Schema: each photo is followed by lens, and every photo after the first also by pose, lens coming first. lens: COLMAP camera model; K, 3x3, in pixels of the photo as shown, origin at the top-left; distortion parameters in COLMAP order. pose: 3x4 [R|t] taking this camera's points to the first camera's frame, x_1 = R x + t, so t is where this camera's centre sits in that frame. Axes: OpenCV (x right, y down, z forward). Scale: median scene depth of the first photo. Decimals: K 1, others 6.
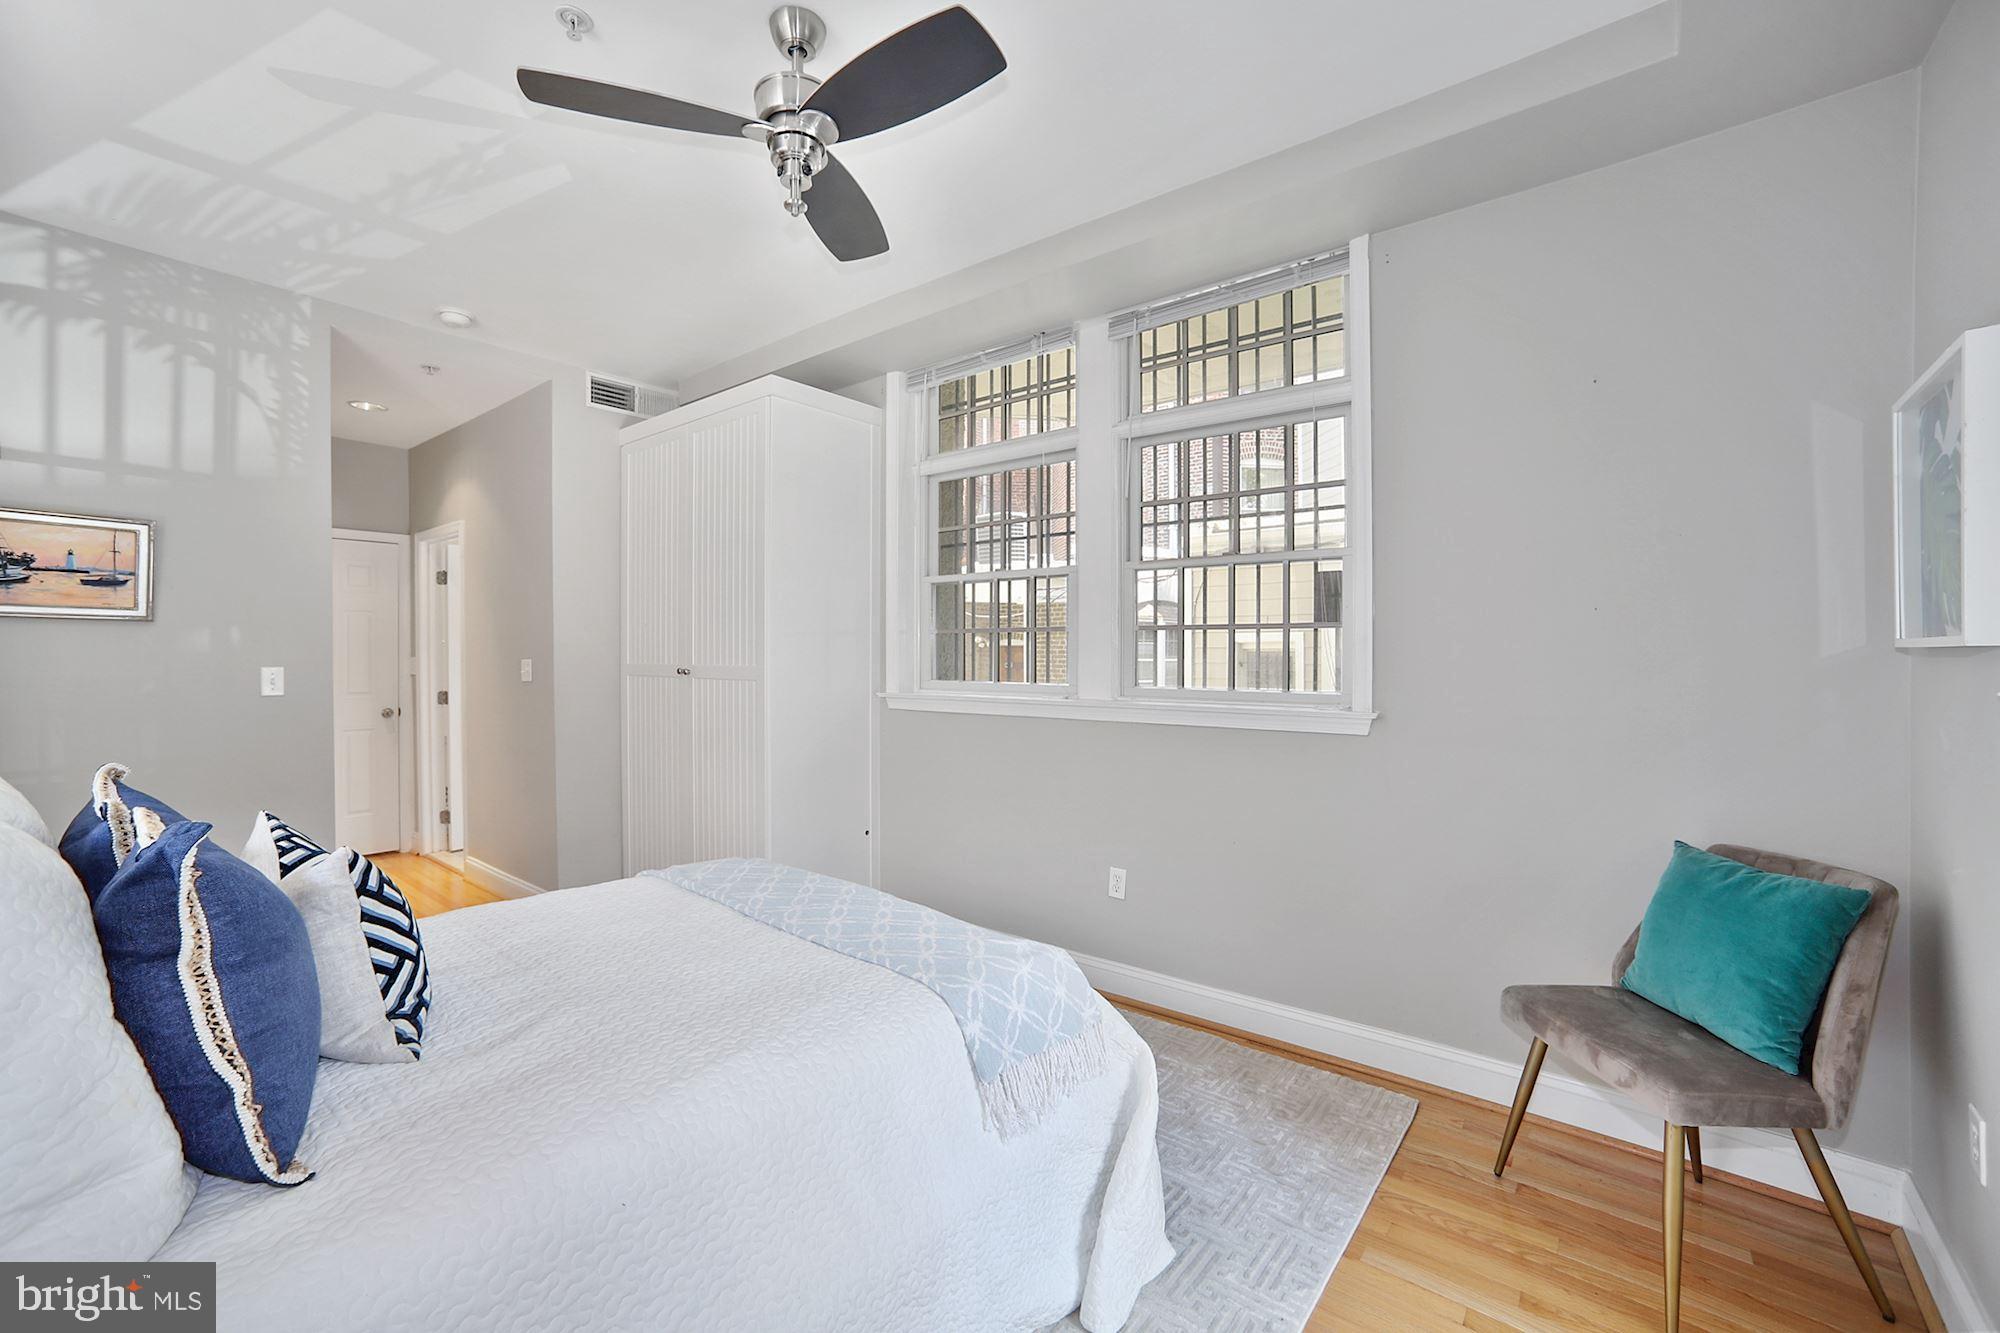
lens RADIAL K [[810.3, 0, 990.2], [0, 810.3, 667.5], [0, 0, 1]] dist [-0.047910, 0.027154]
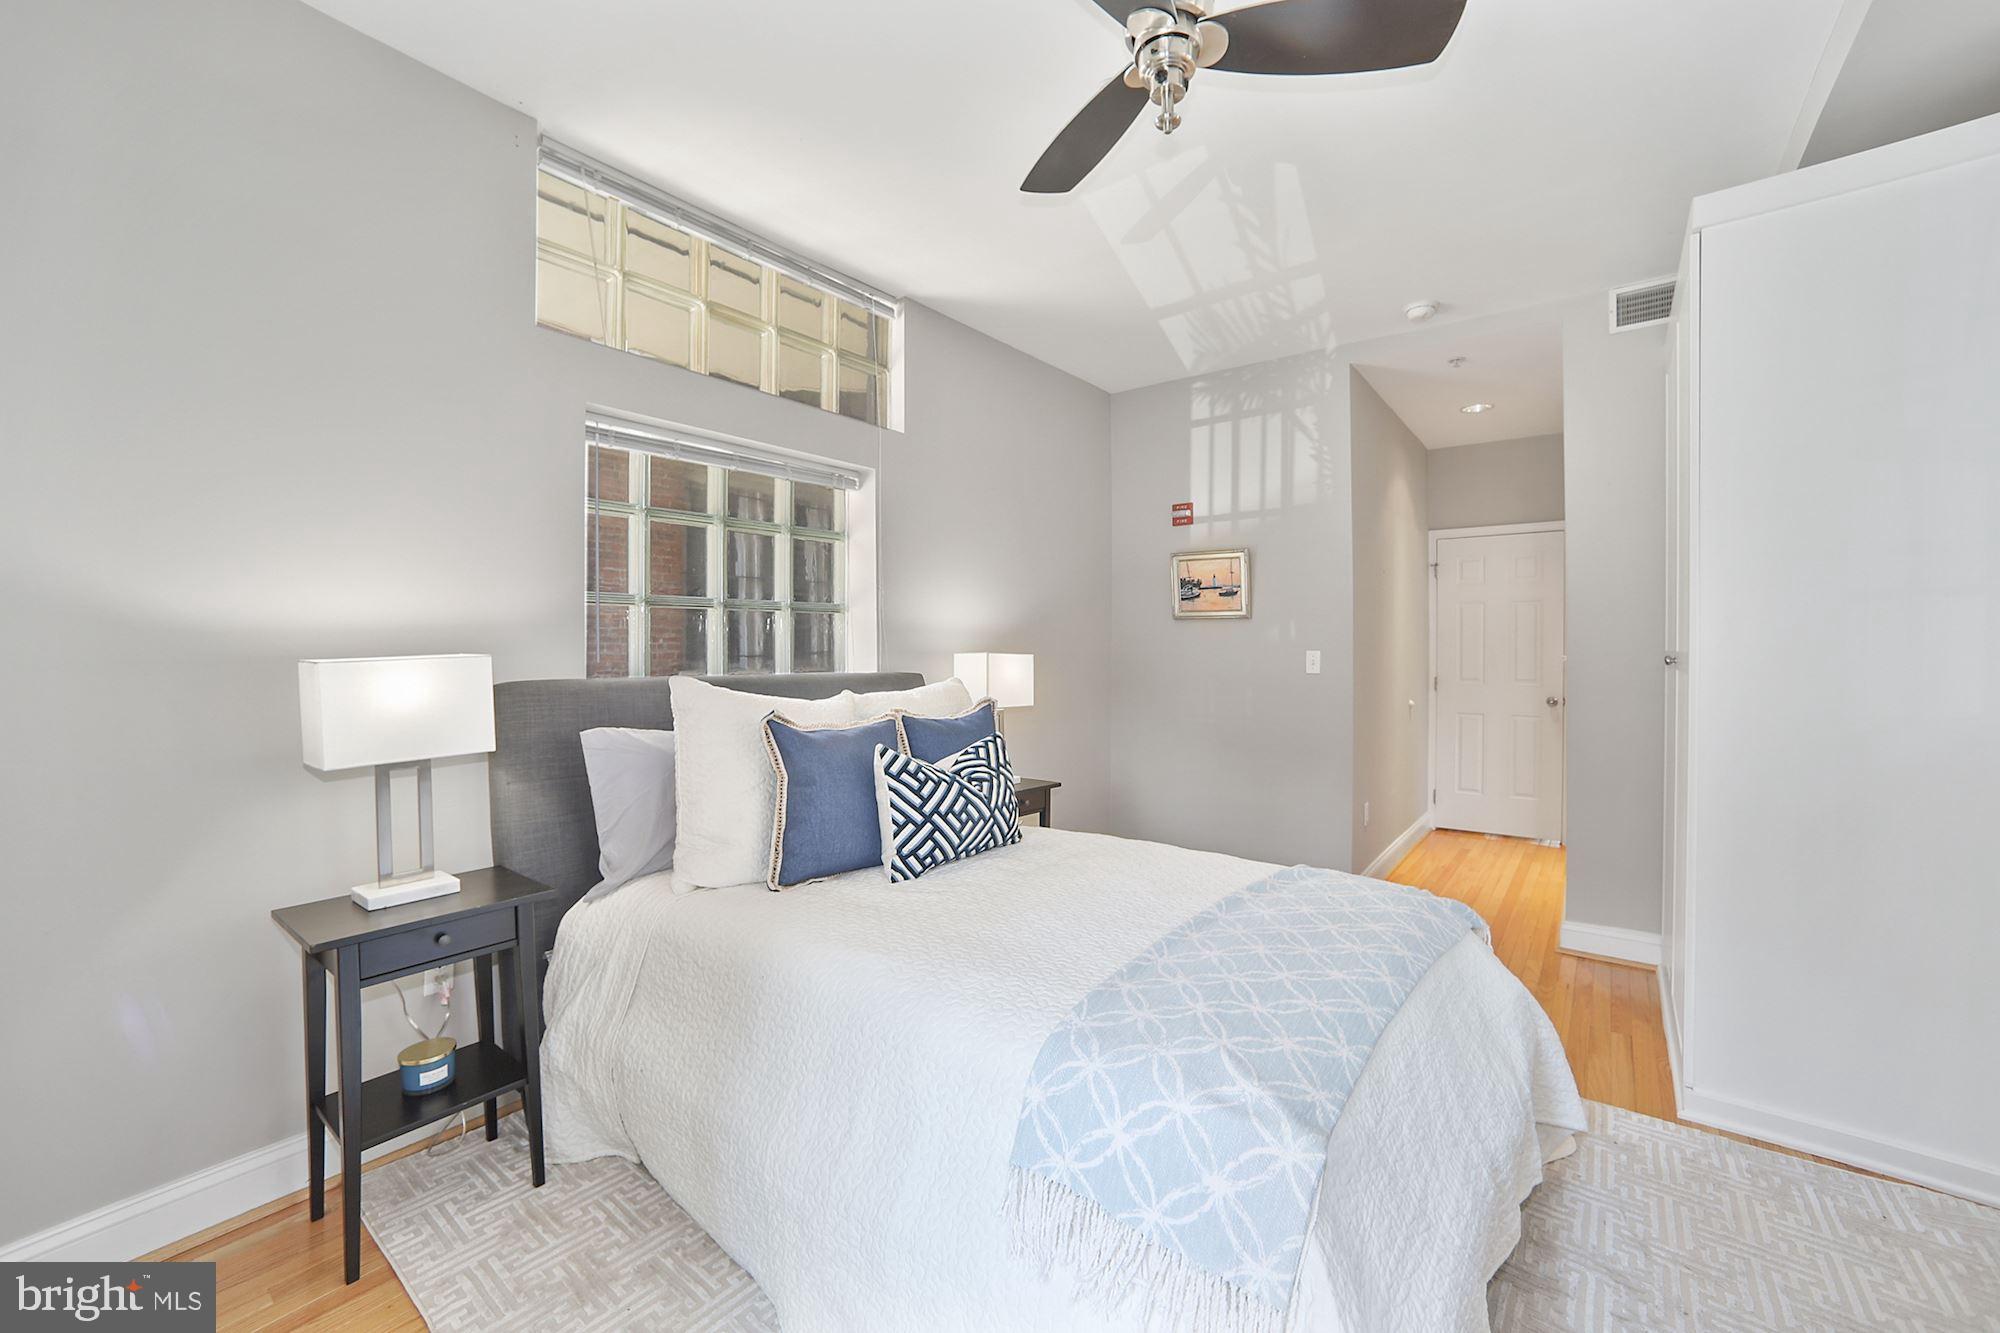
lens RADIAL K [[810.3, 0, 990.2], [0, 810.3, 667.5], [0, 0, 1]] dist [-0.047910, 0.027154]
pose [[0.040368, 0.023853, -0.998900, 0.409069], [-0.016556, 0.999594, 0.023200, 0.005215], [0.999048, 0.015601, 0.040747, 0.495266]]
